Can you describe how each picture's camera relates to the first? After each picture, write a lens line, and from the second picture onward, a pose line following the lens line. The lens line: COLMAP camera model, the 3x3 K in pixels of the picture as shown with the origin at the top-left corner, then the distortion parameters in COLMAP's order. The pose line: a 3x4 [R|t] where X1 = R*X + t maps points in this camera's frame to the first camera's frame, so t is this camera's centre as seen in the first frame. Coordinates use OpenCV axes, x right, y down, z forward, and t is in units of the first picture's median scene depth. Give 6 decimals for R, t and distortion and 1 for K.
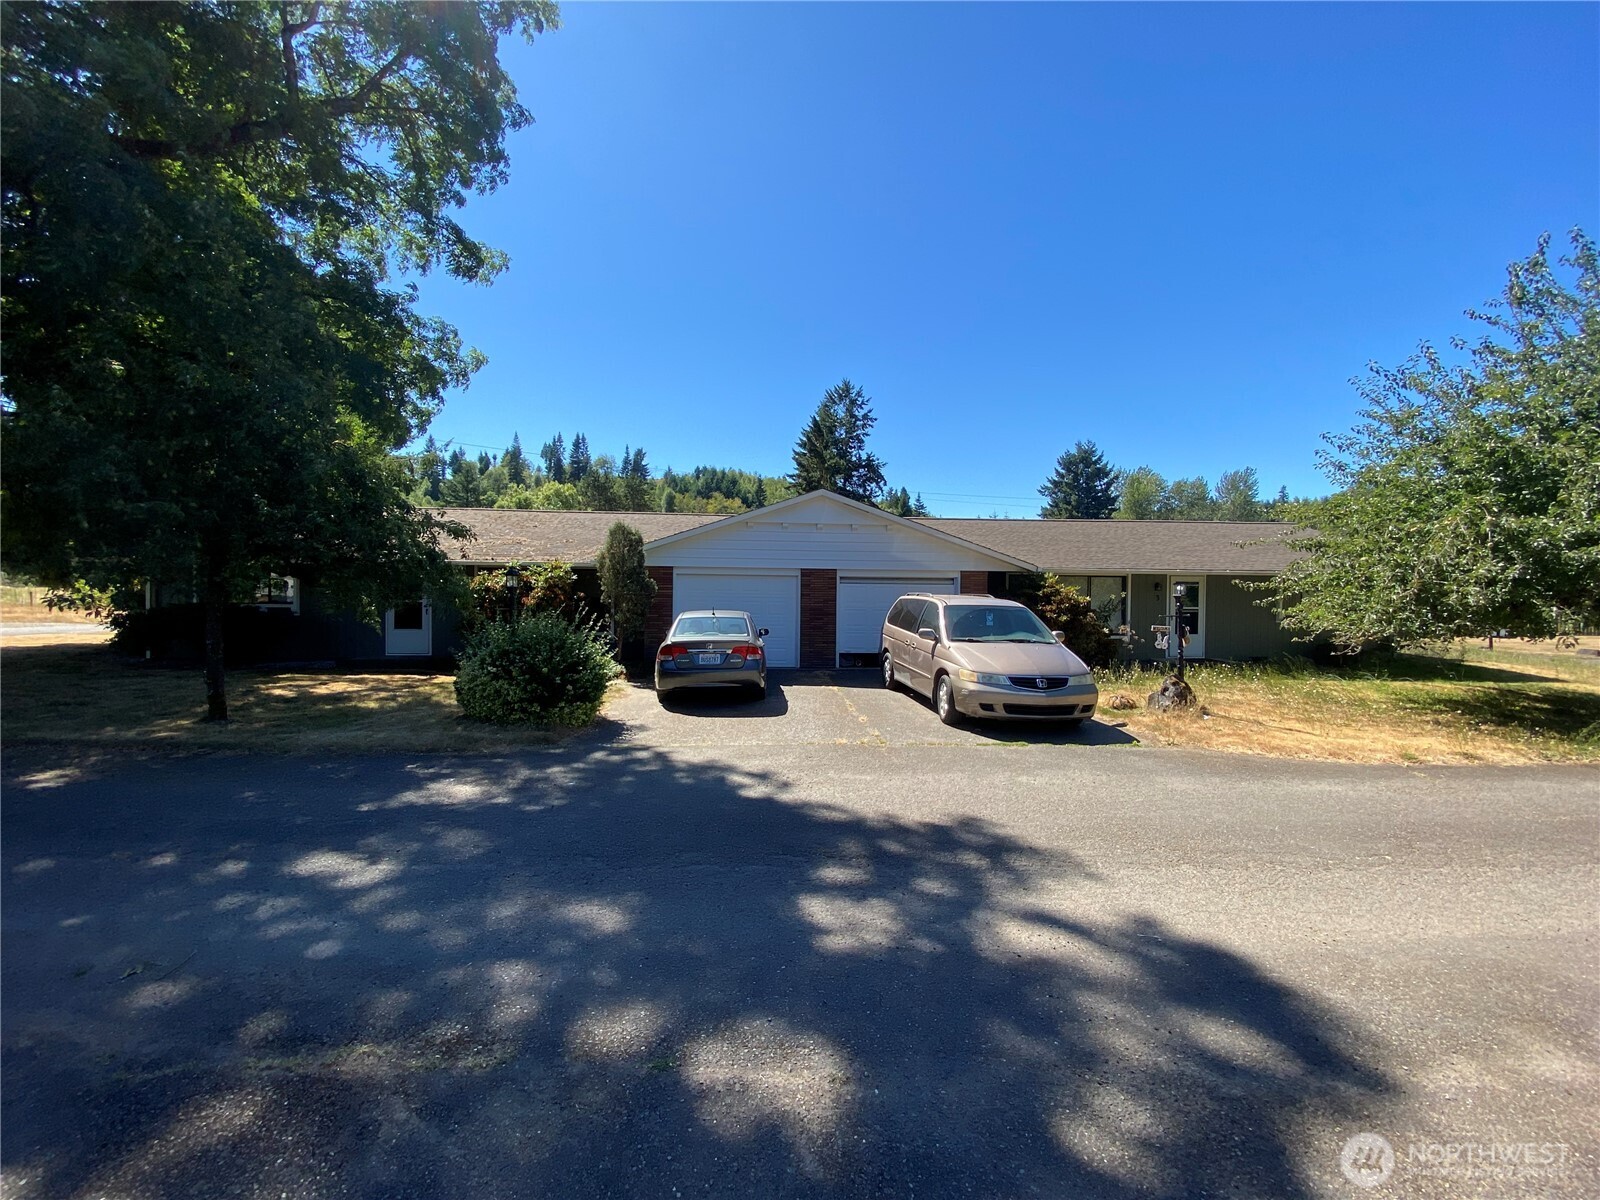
lens RADIAL K [[636.6, 0, 722.6], [0, 636.6, 618.4], [0, 0, 1]] dist [-0.039335, -0.001772]
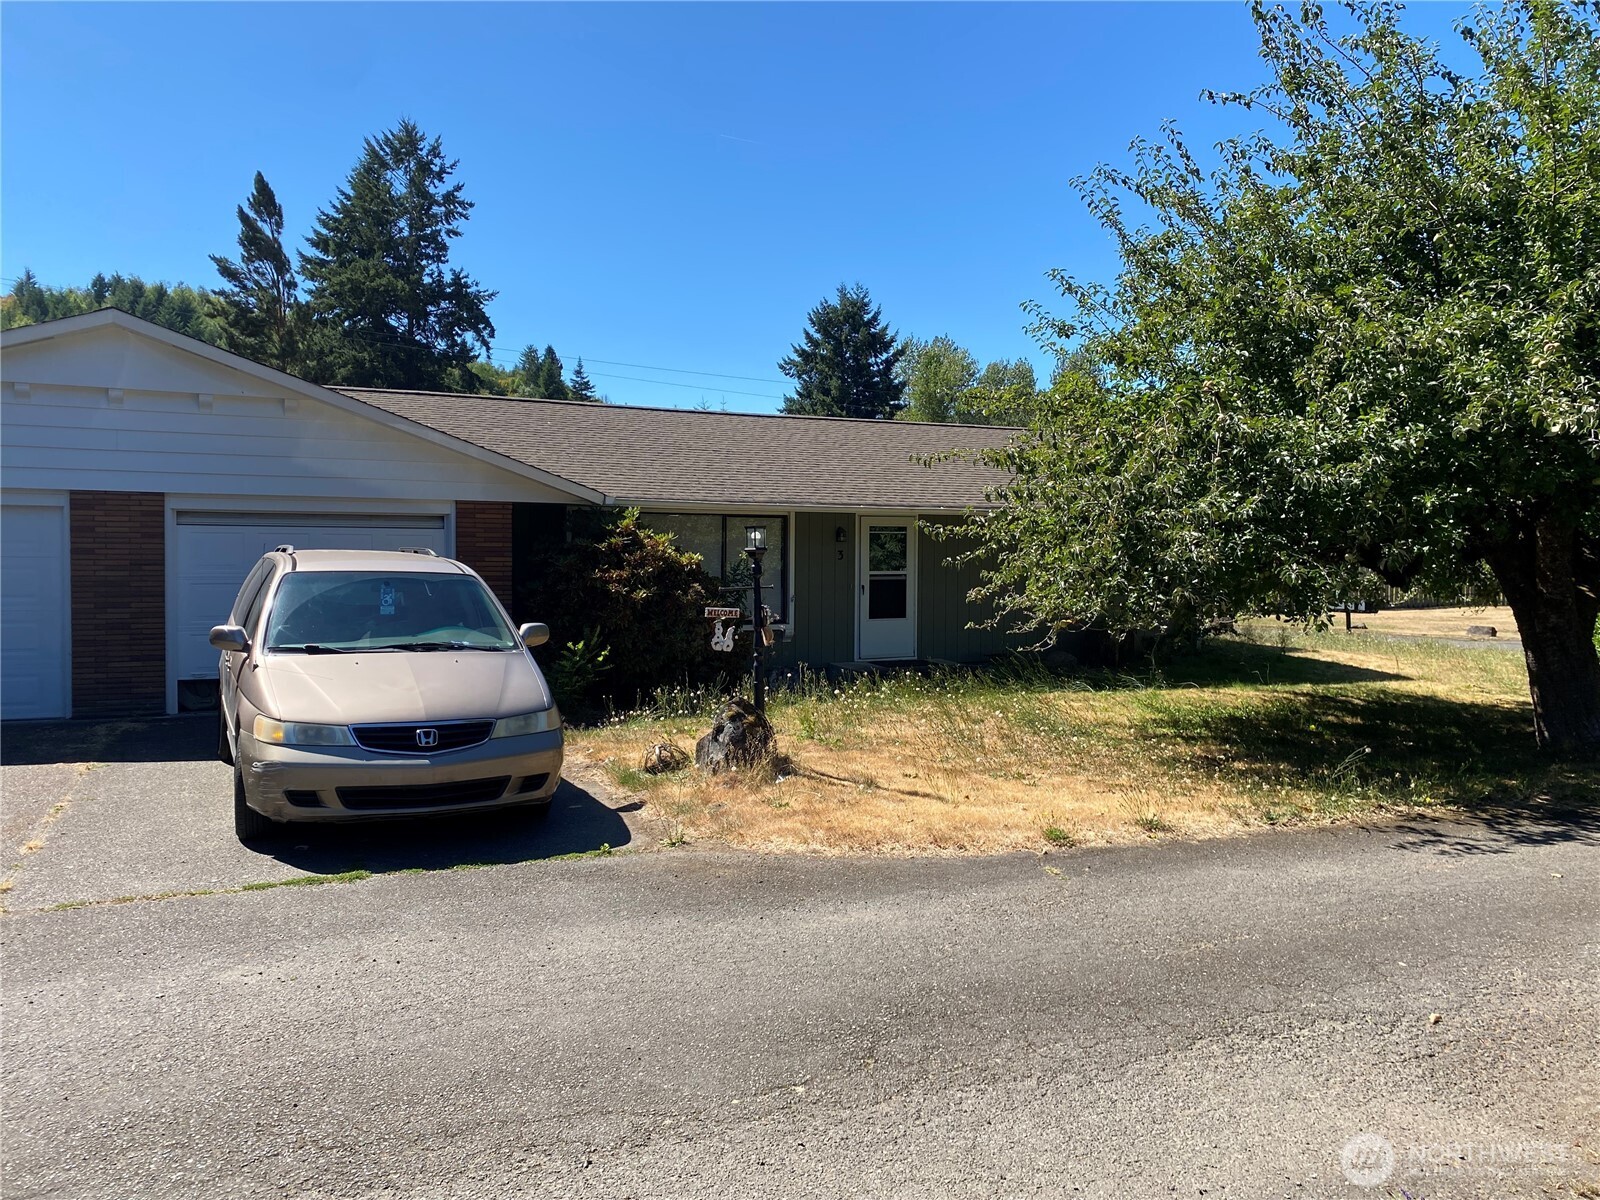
lens RADIAL K [[1220.1, 0, 800.7], [0, 1220.1, 590.1], [0, 0, 1]] dist [-0.002148, -0.008854]
pose [[0.904639, -0.014416, 0.425934, 0.224745], [0.017566, 0.999840, -0.003470, 0.001489], [-0.425816, 0.010621, 0.904748, 0.037770]]
